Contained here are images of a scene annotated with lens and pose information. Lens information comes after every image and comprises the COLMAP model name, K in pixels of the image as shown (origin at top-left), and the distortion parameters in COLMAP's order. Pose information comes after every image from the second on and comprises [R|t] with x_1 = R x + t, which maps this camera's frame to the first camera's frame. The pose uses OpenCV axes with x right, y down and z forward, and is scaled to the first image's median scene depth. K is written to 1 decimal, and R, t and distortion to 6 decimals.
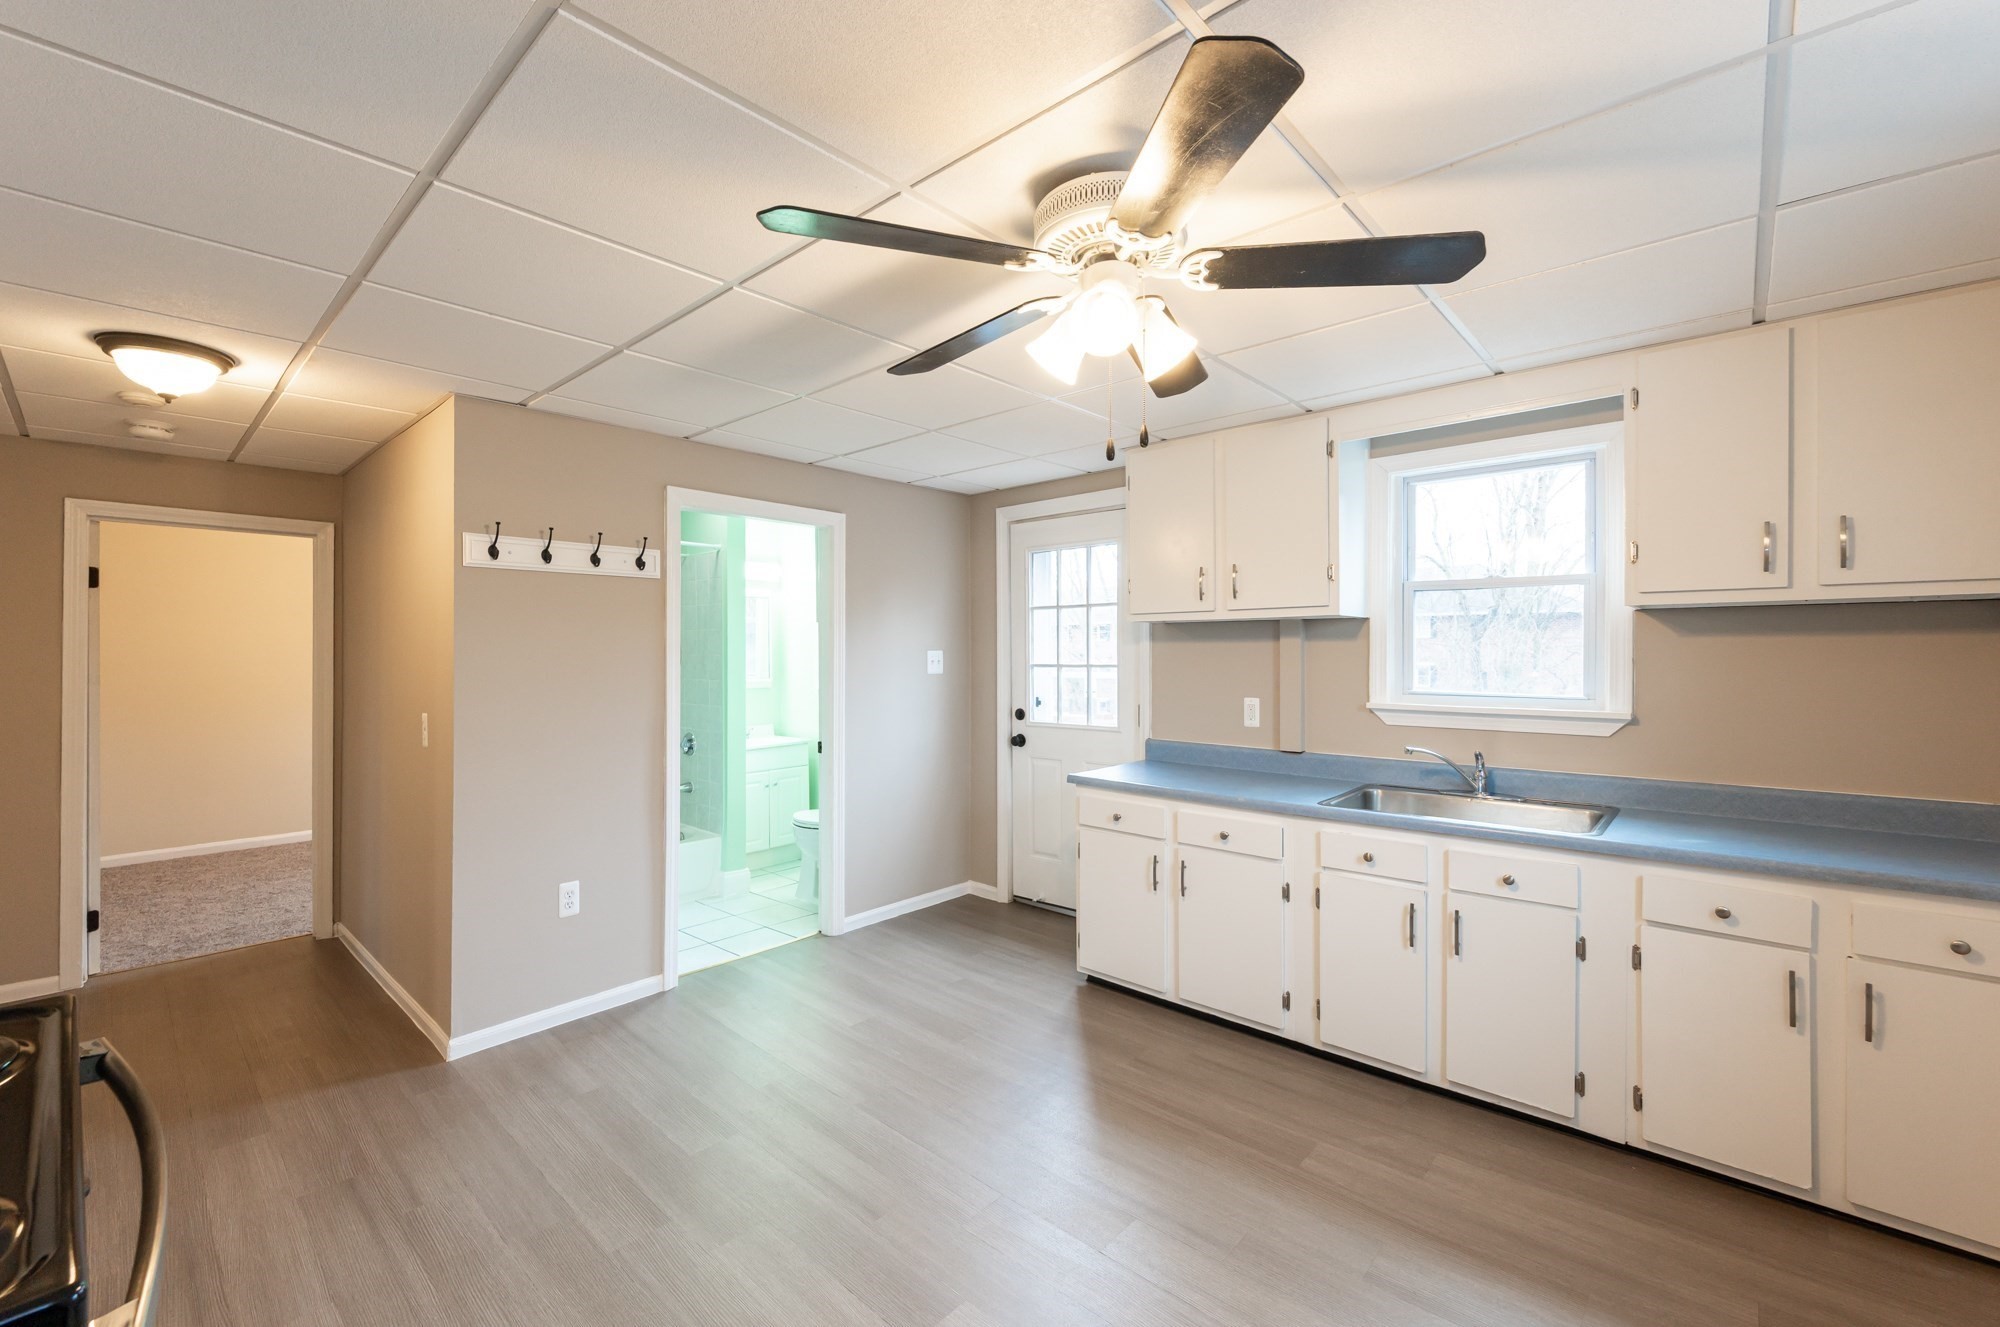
lens RADIAL K [[824.4, 0, 1000.0], [0, 824.4, 663.5], [0, 0, 1]] dist [-0.000401, 0.000009]
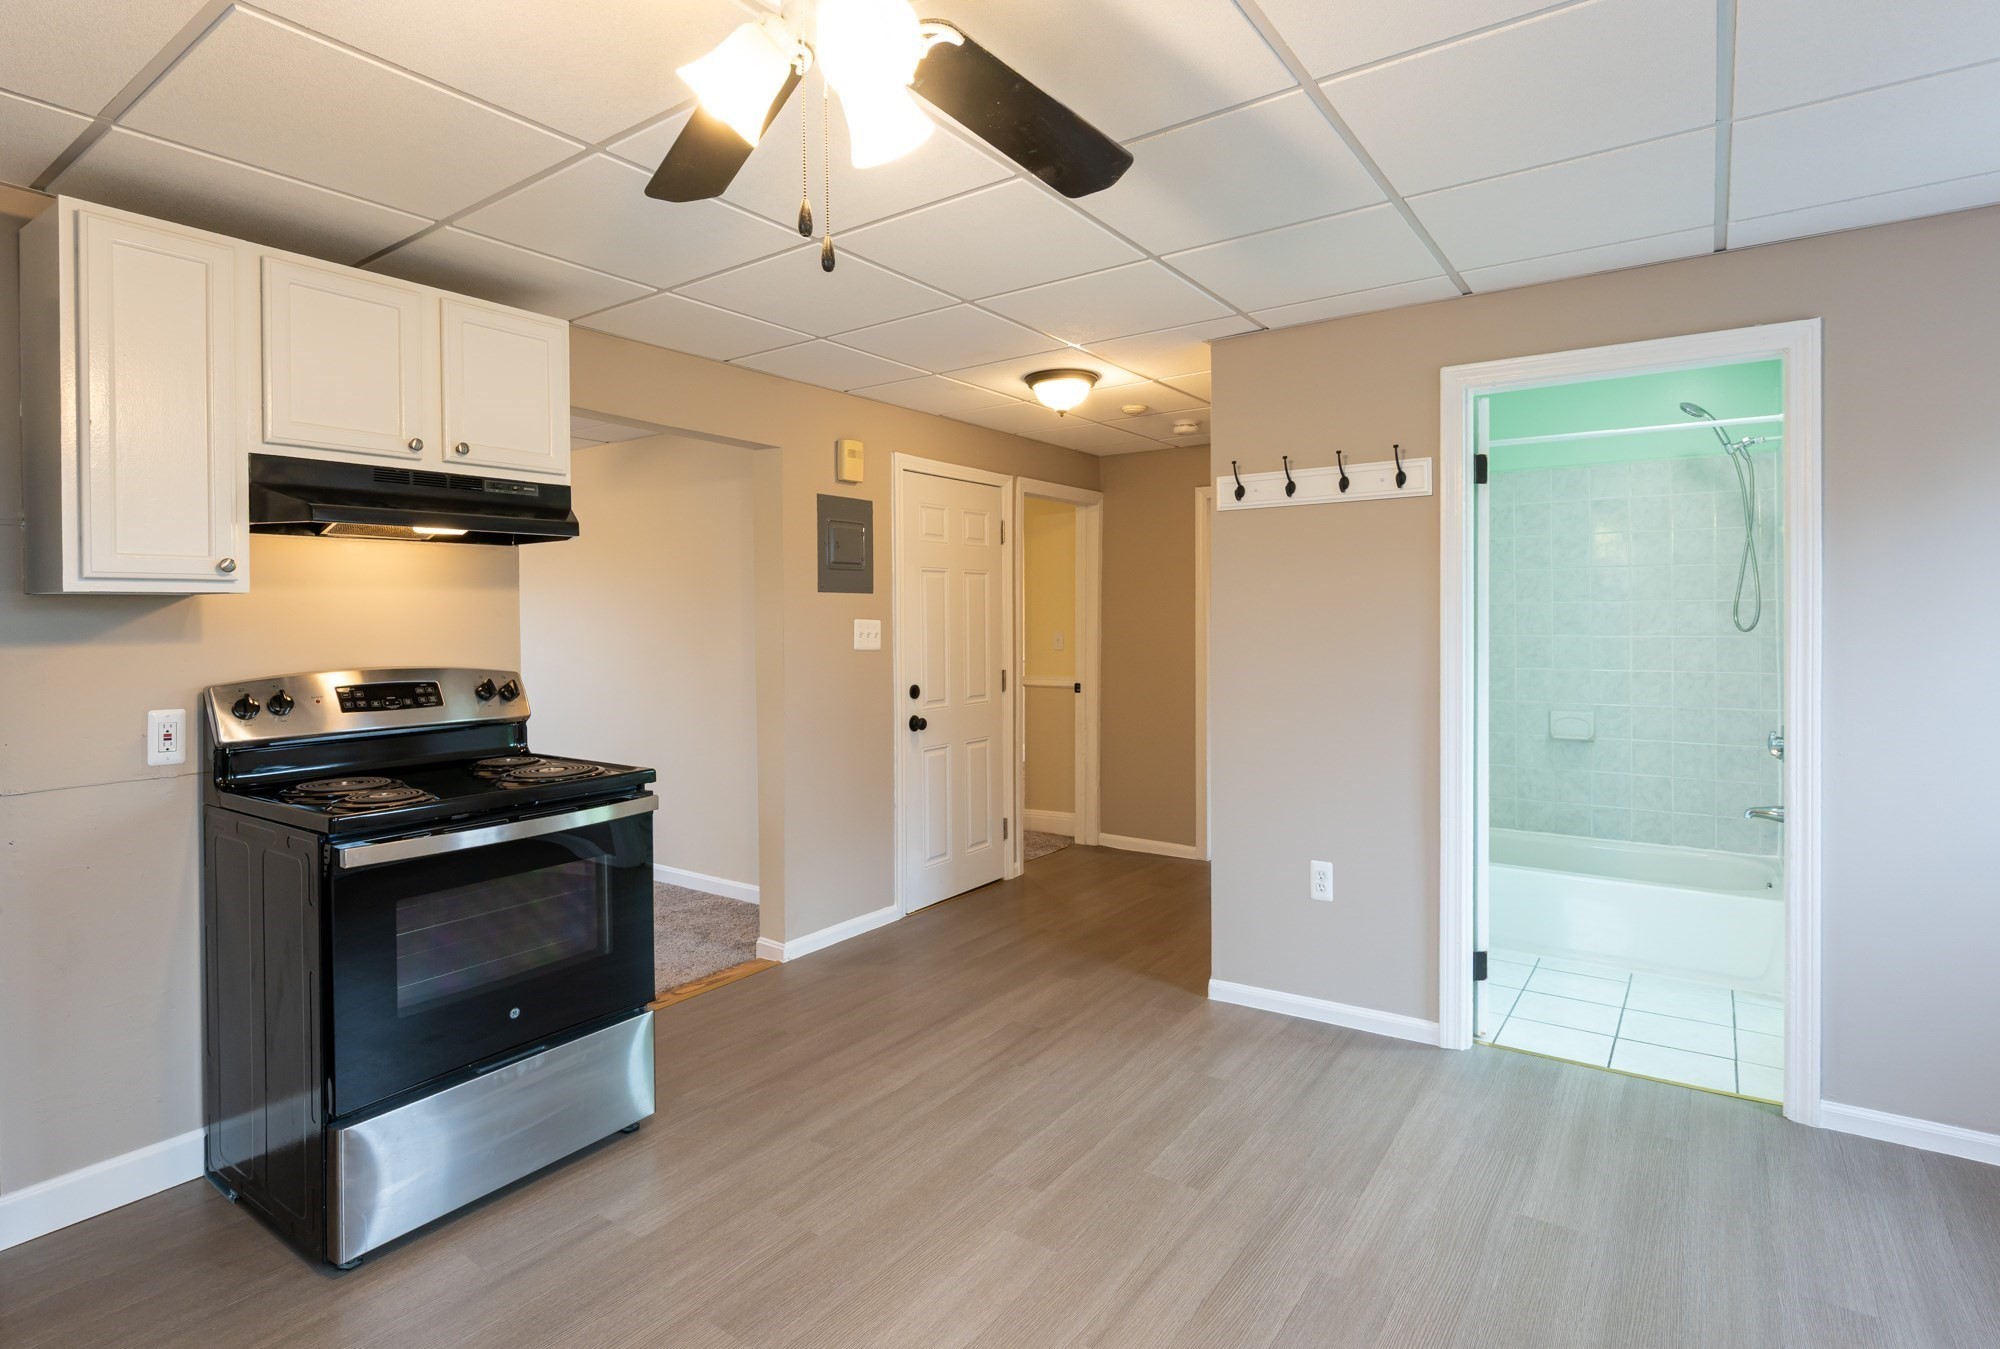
lens RADIAL K [[1014.4, 0, 1006.4], [0, 1014.4, 633.7], [0, 0, 1]] dist [-0.002854, -0.000498]
pose [[0.124854, 0.013690, -0.992081, 0.500000], [-0.005925, 0.999897, 0.013052, 0.014921], [0.992157, 0.004249, 0.124922, 0.550802]]
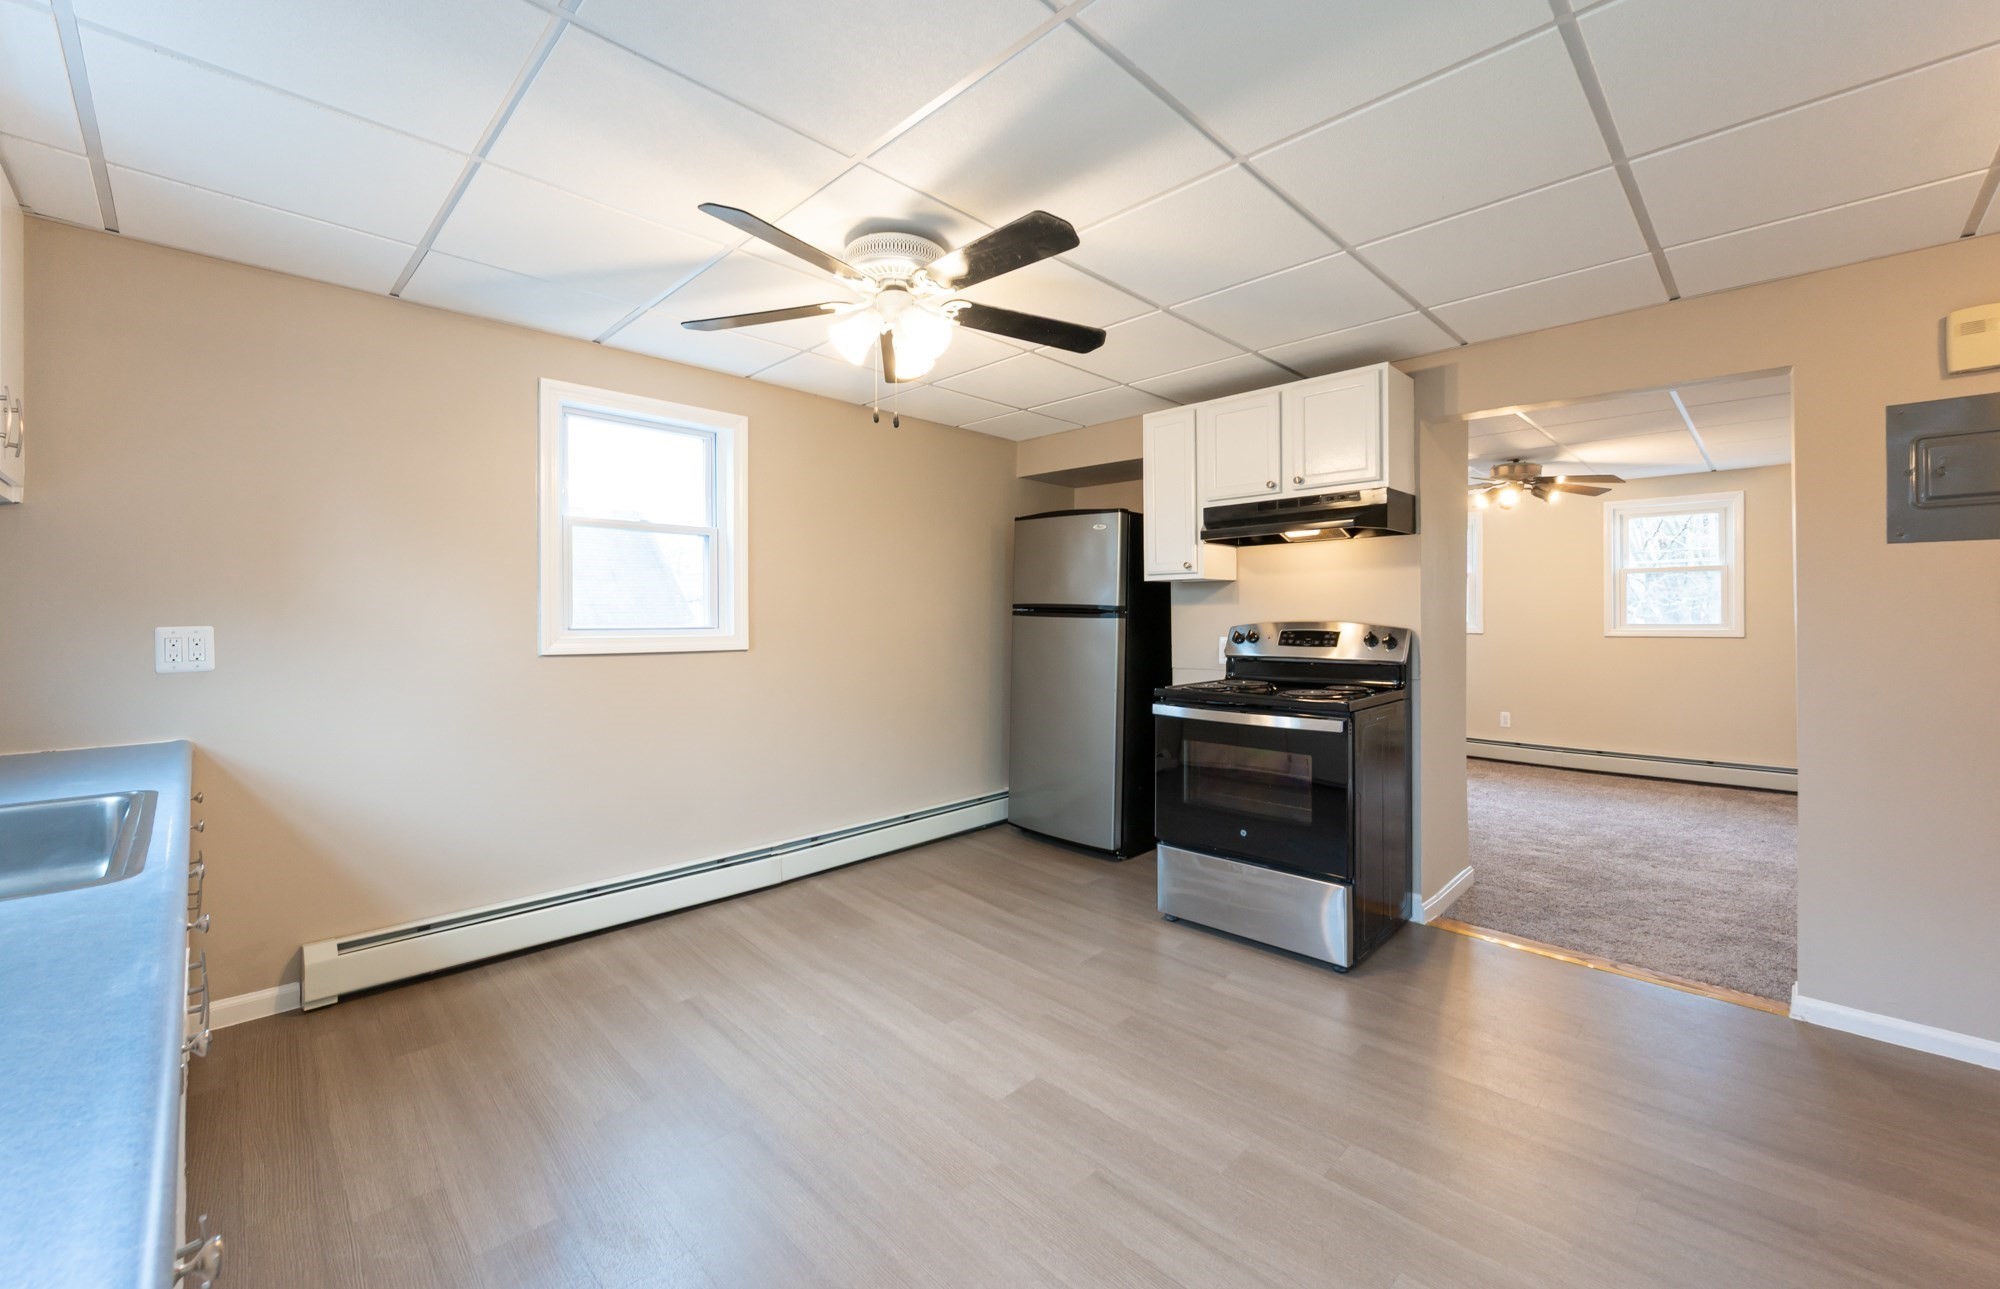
lens RADIAL K [[802.6, 0, 1006.7], [0, 802.6, 618.8], [0, 0, 1]] dist [-0.002539, -0.000169]
pose [[-0.999102, 0.003471, 0.042236, -0.063511], [0.004294, 0.999802, 0.019413, 0.032735], [-0.042160, 0.019577, -0.998919, 1.272808]]
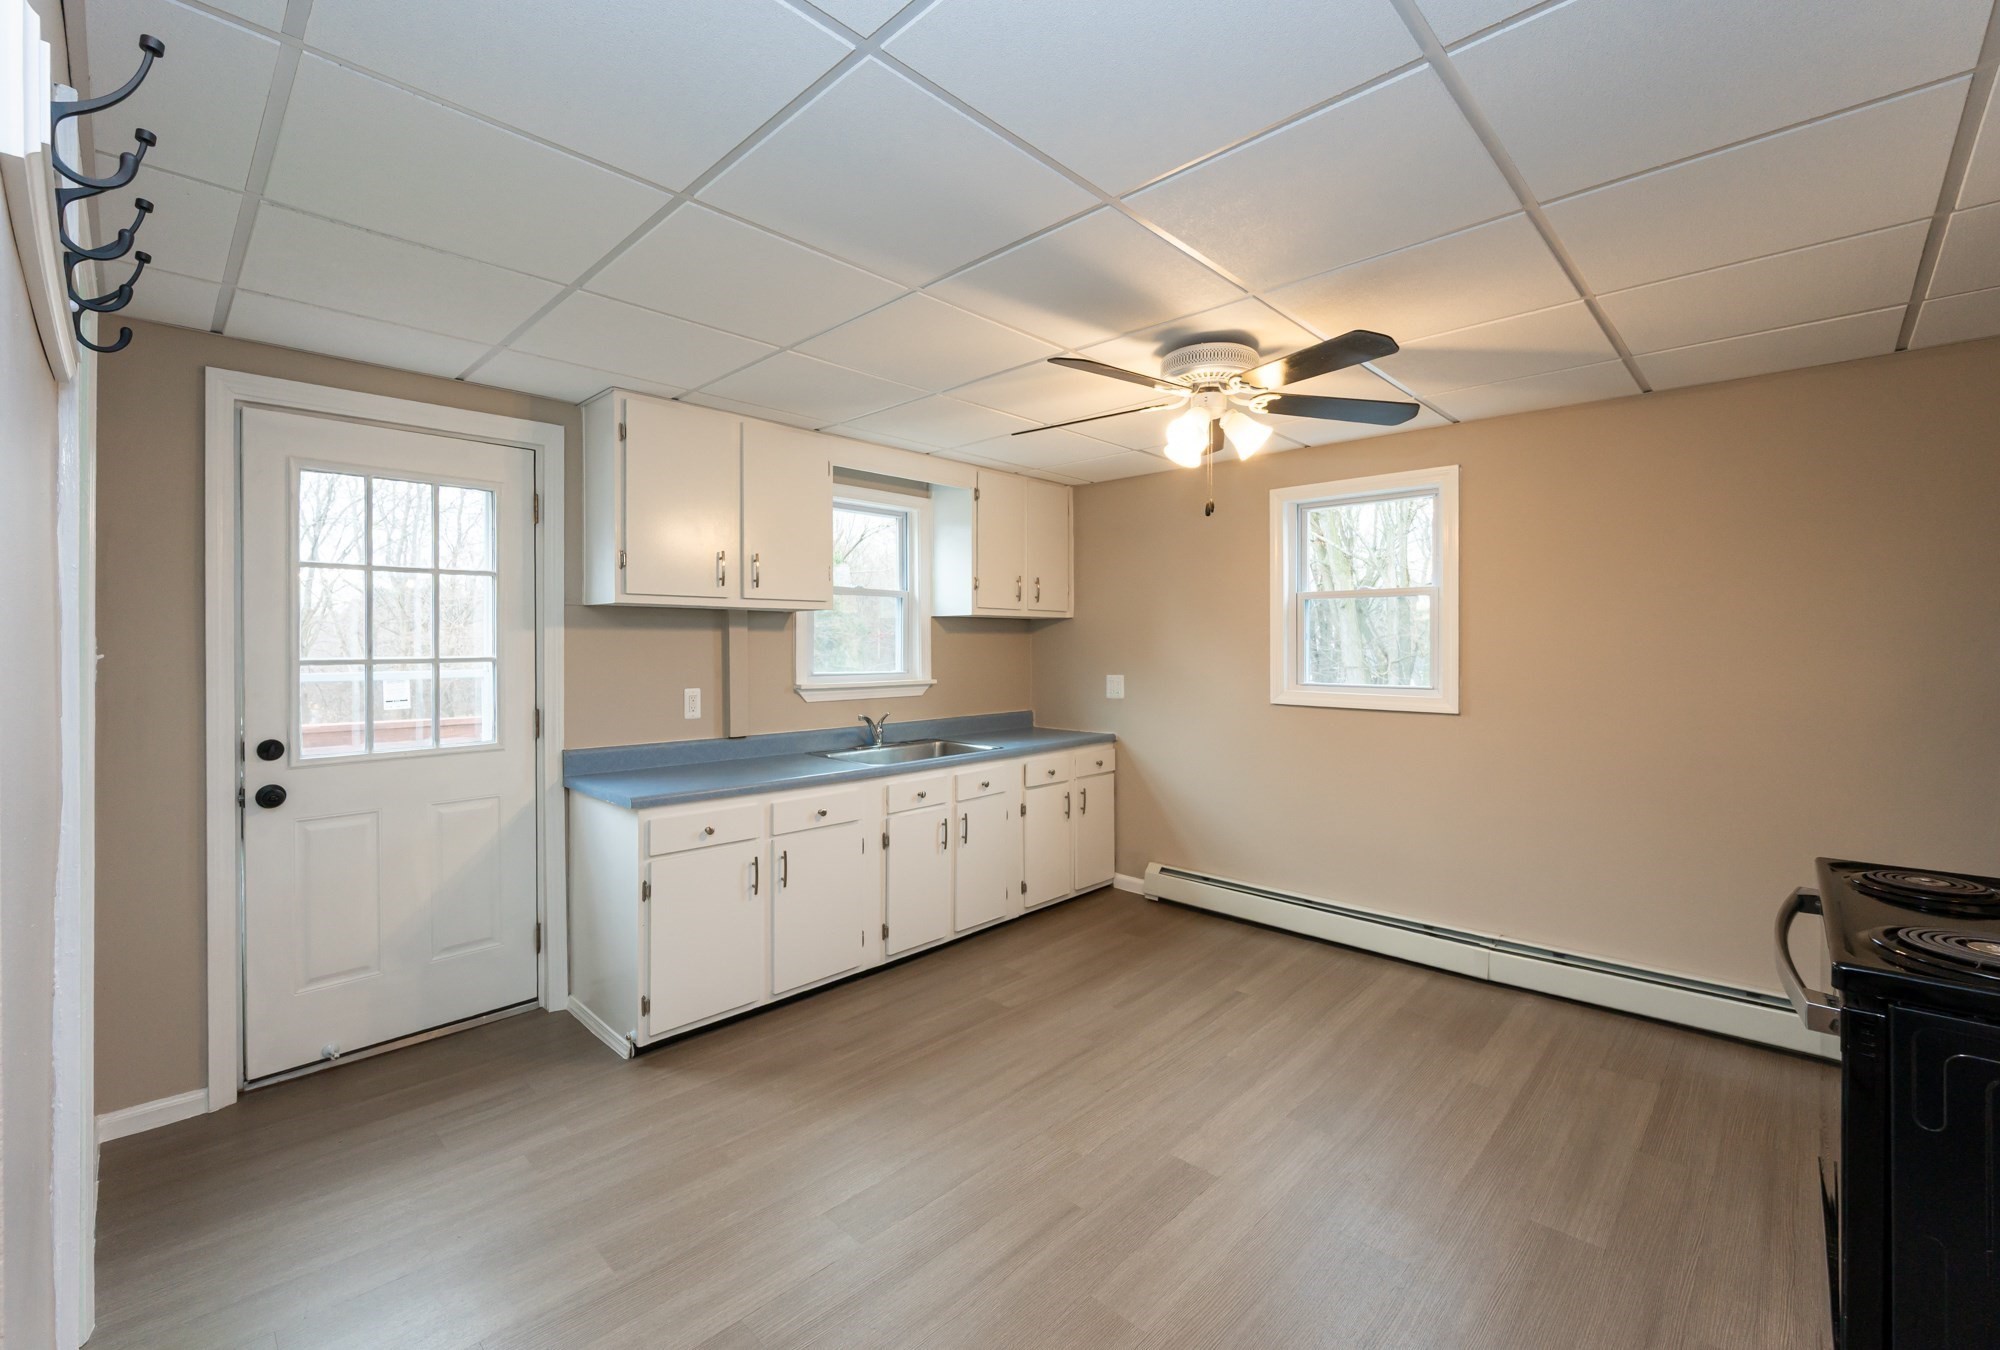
lens RADIAL K [[847.3, 0, 1003.9], [0, 847.3, 651.5], [0, 0, 1]] dist [-0.000601, -0.000054]
pose [[0.028442, -0.005180, 0.999582, -0.796575], [0.014275, 0.999887, 0.004775, -0.001443], [-0.999494, 0.014133, 0.028513, 0.714621]]
